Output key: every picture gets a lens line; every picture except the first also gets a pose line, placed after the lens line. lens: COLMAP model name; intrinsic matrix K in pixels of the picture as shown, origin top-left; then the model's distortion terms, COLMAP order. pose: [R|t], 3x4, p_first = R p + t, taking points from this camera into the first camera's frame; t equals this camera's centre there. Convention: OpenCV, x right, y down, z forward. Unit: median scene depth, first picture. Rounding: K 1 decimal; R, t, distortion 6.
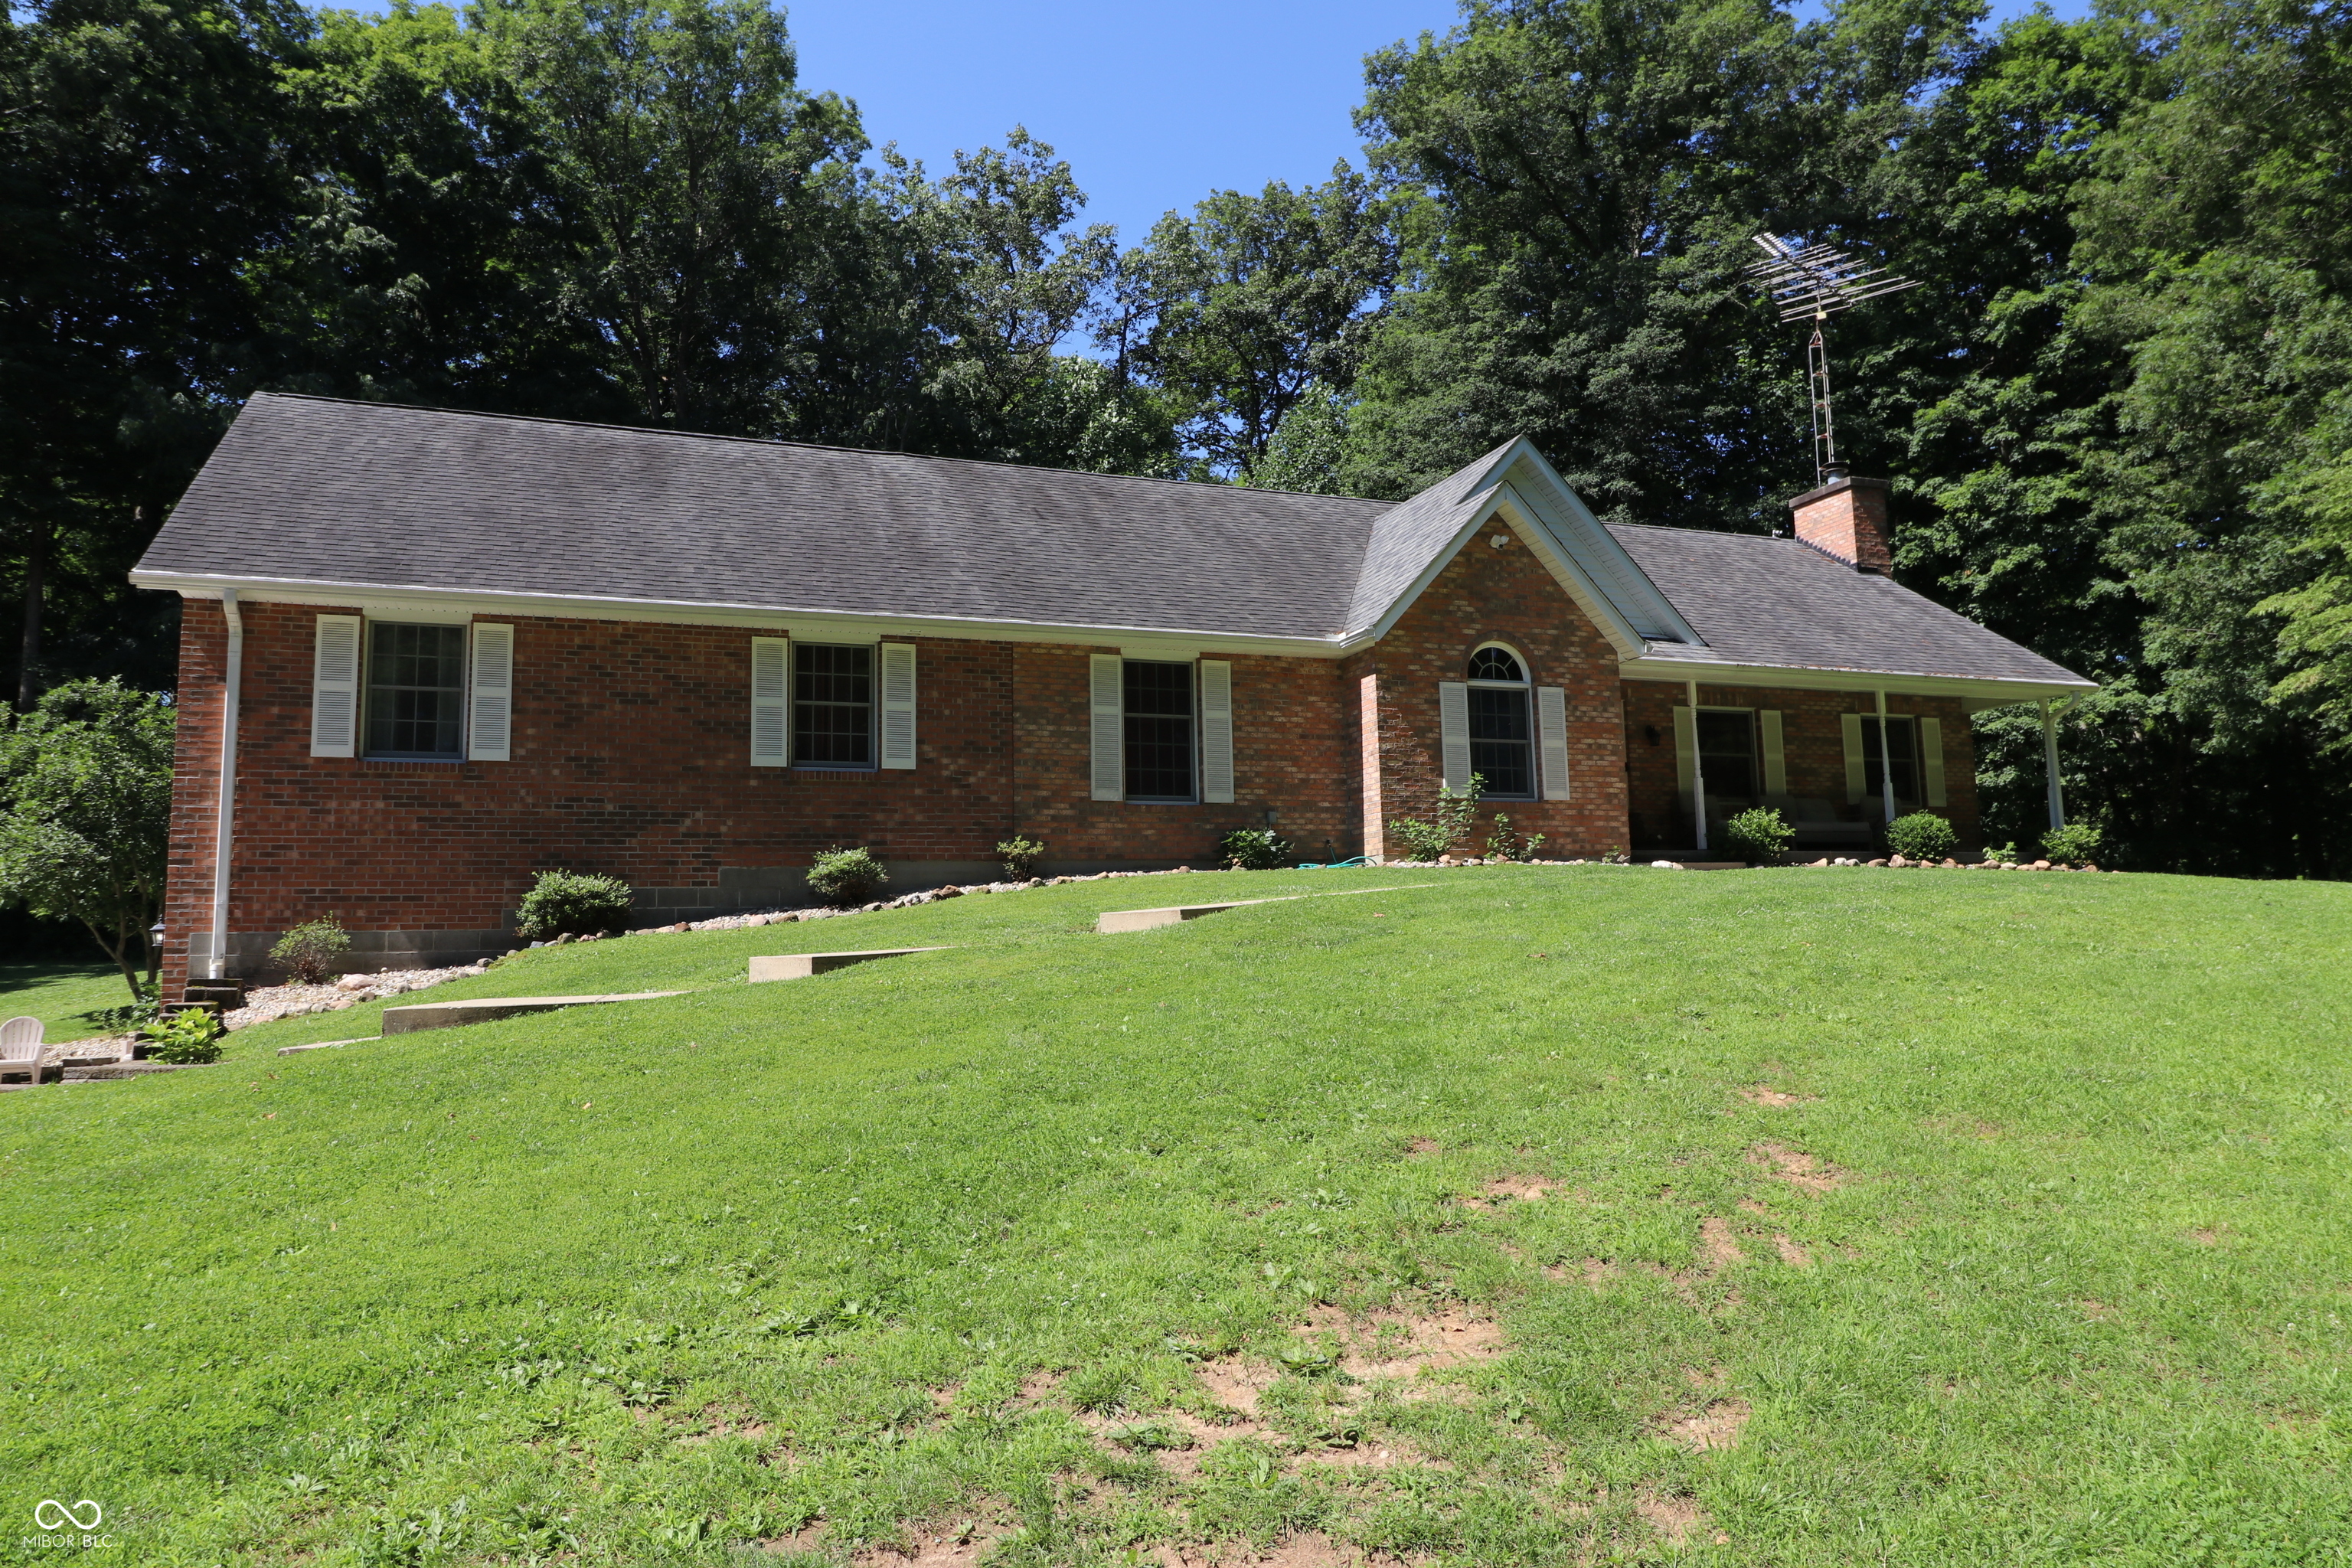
lens RADIAL K [[1621.3, 0, 1177.6], [0, 1621.3, 754.9], [0, 0, 1]] dist [0.016438, -0.001813]
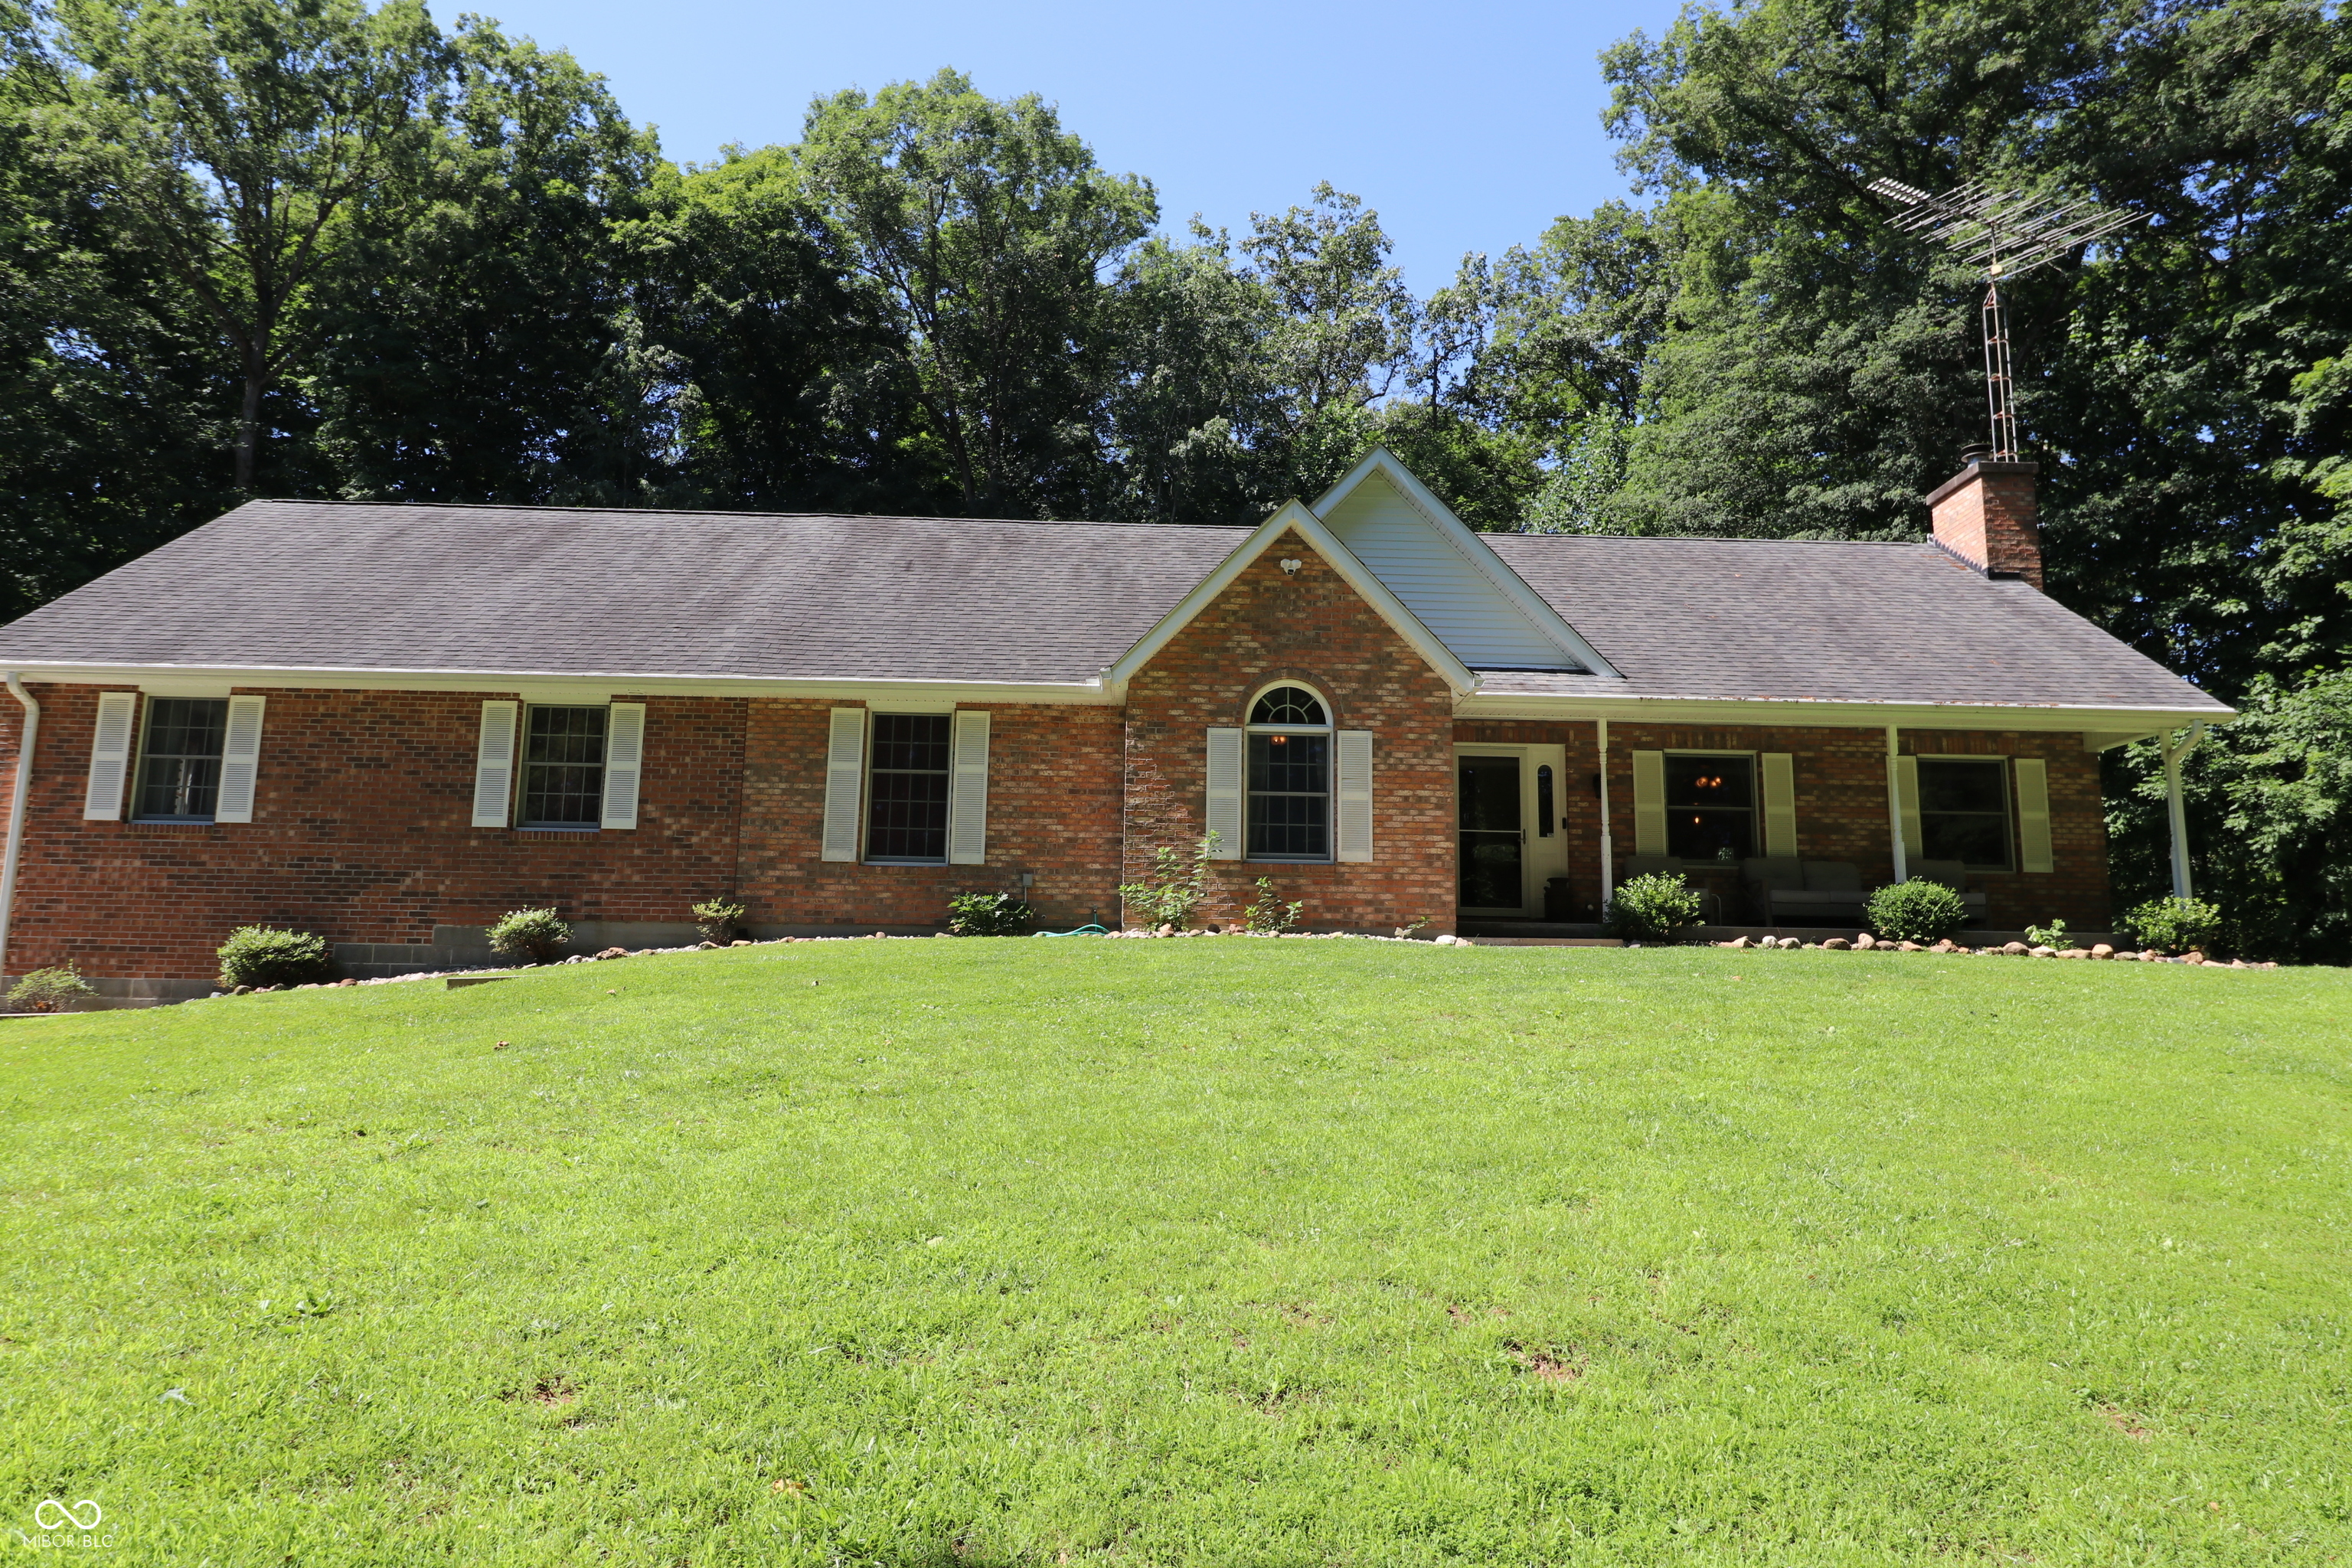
lens RADIAL K [[1617.7, 0, 1175.5], [0, 1617.7, 750.5], [0, 0, 1]] dist [0.006618, -0.004965]
pose [[0.940991, -0.020468, -0.337812, 0.431837], [0.006631, 0.999093, -0.042063, 0.004122], [0.338366, 0.037341, 0.940273, 0.162475]]
